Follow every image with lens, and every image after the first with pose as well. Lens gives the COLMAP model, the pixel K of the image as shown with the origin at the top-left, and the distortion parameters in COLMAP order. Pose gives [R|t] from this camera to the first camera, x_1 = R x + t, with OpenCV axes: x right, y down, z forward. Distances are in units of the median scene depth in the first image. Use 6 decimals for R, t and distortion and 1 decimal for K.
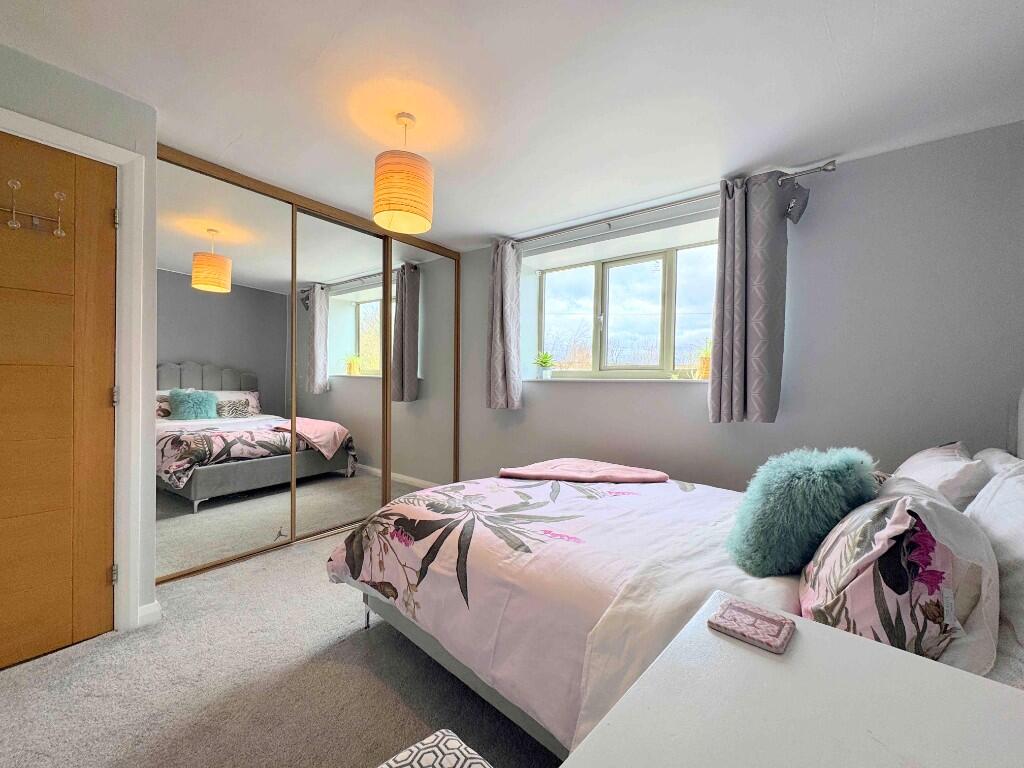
lens RADIAL K [[407.9, 0, 511.0], [0, 407.9, 383.4], [0, 0, 1]] dist [-0.001831, -0.000491]
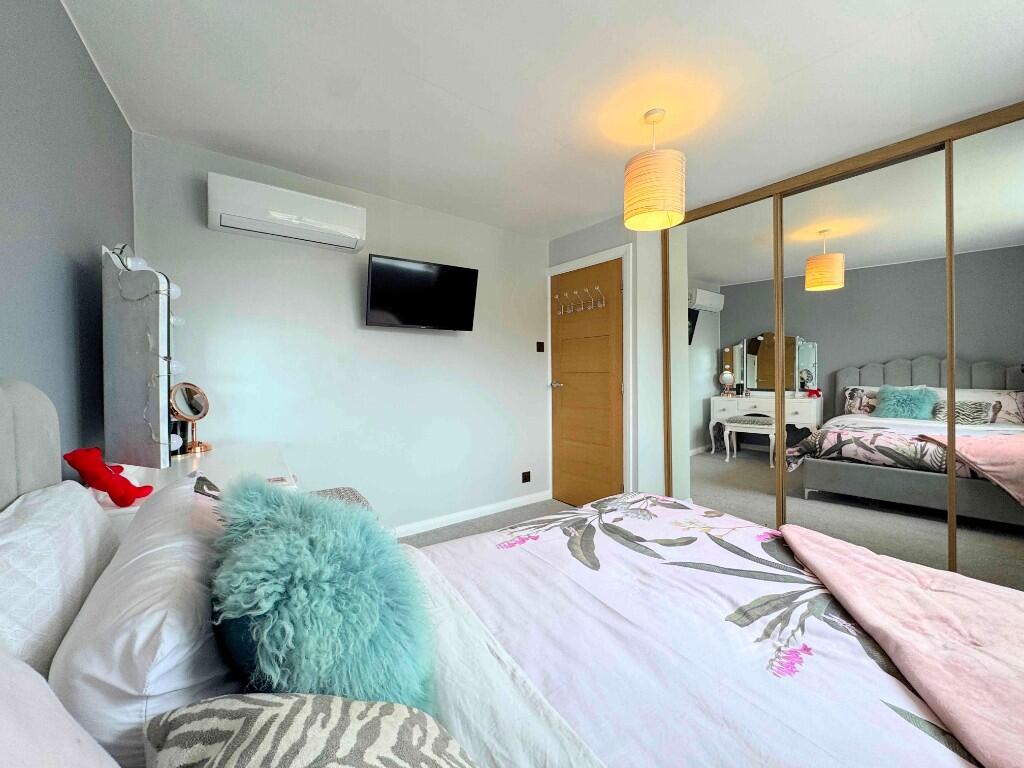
lens RADIAL K [[405.3, 0, 511.1], [0, 405.3, 396.4], [0, 0, 1]] dist [-0.053148, -0.000106]
pose [[-0.246370, 0.042371, -0.968249, 0.782294], [0.004070, 0.999080, 0.042684, -0.008066], [0.969167, 0.006576, -0.246316, 0.915077]]
